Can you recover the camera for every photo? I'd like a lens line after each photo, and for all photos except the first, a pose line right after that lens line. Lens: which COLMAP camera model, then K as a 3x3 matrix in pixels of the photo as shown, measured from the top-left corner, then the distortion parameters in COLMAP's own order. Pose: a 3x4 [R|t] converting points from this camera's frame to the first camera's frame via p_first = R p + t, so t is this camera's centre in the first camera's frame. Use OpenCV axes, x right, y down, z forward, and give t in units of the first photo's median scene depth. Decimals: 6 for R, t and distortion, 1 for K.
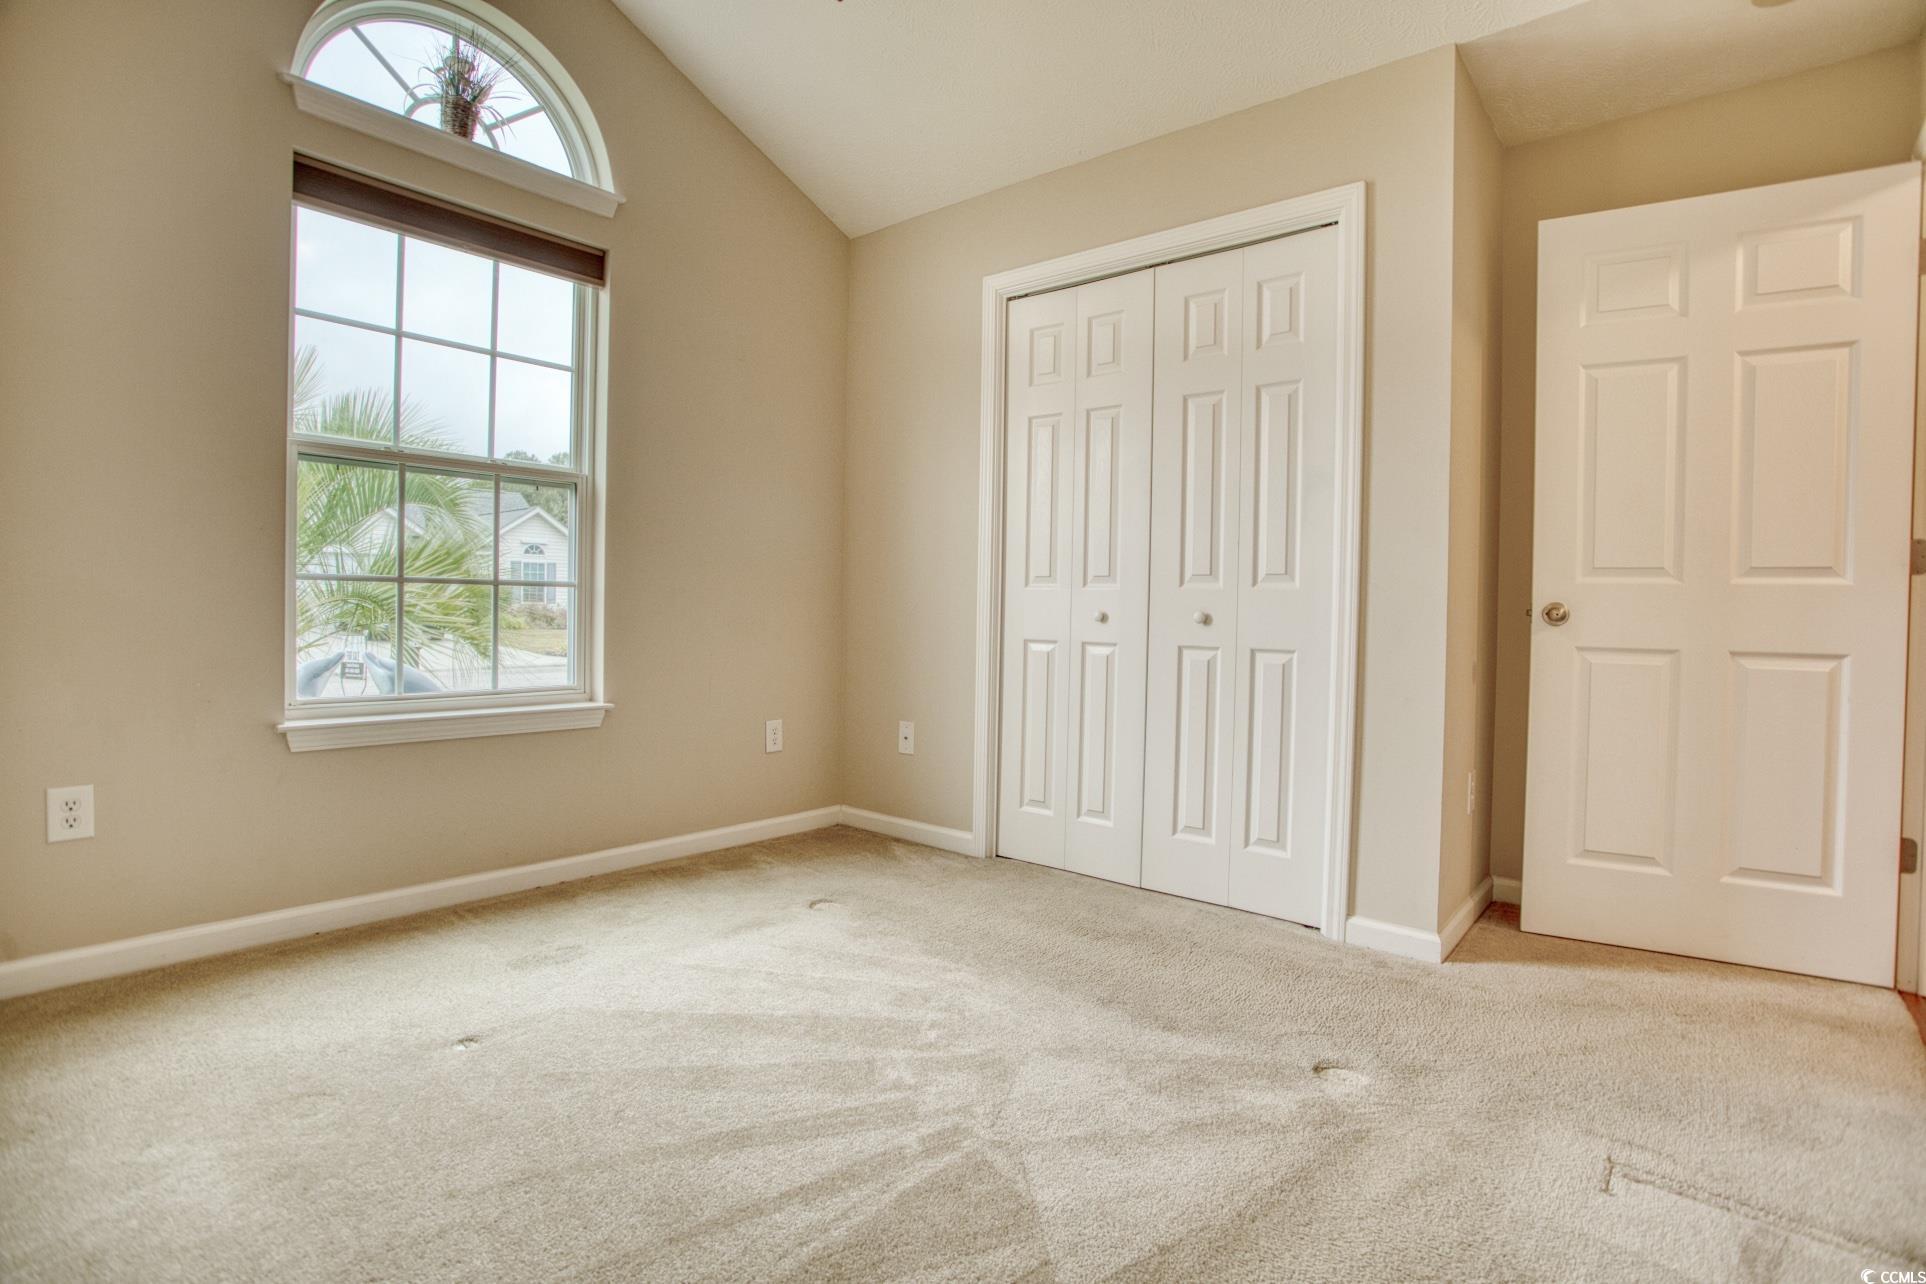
lens RADIAL K [[978.2, 0, 1025.3], [0, 978.2, 617.5], [0, 0, 1]] dist [0.004852, 0.000218]
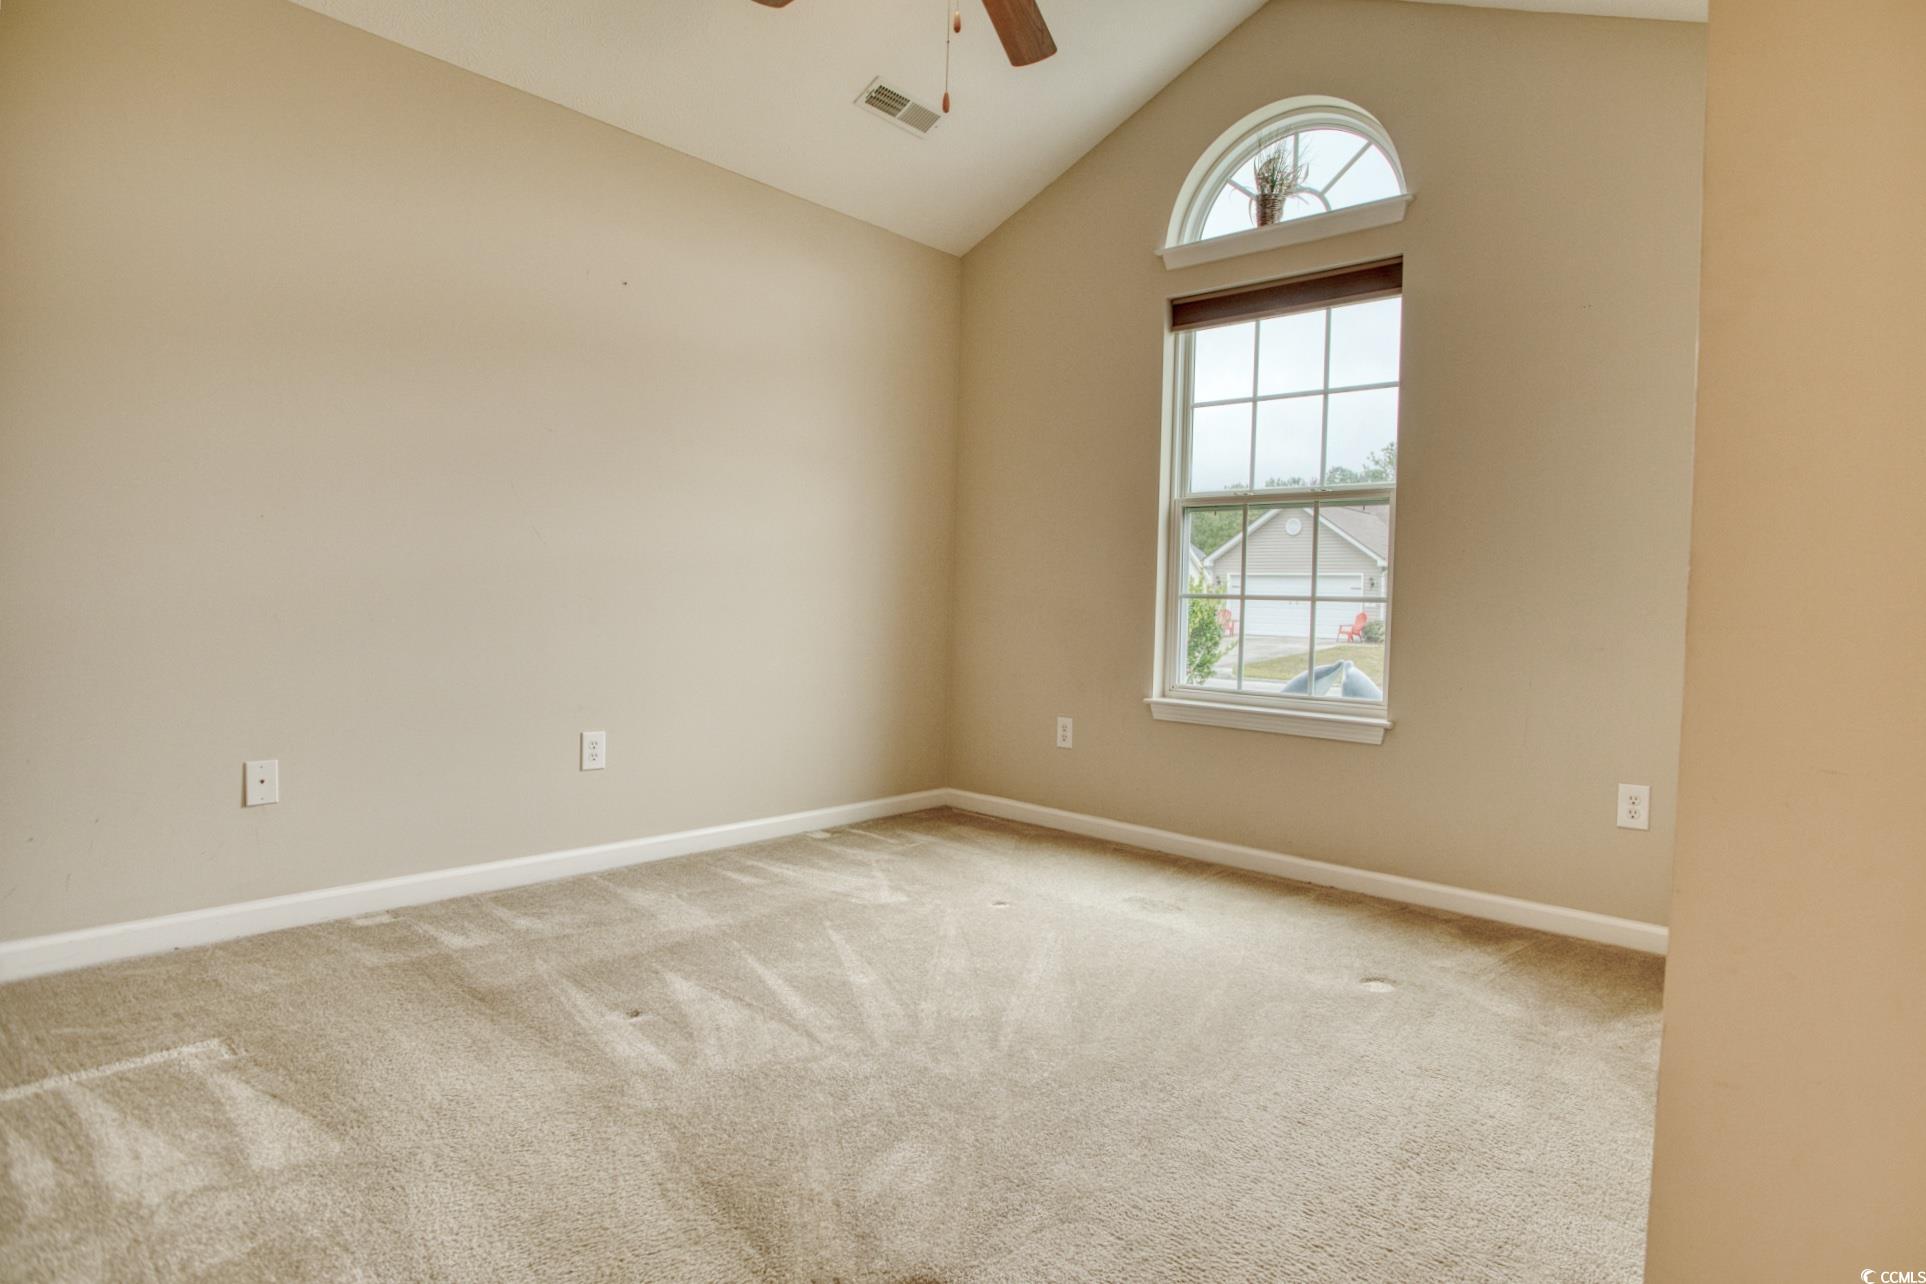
lens RADIAL K [[936.3, 0, 964.0], [0, 936.3, 627.0], [0, 0, 1]] dist [-0.071874, 0.031098]
pose [[-0.031558, 0.007316, -0.999475, 0.539065], [-0.038508, 0.999222, 0.008530, 0.002825], [0.998760, 0.038757, -0.031252, 0.667117]]
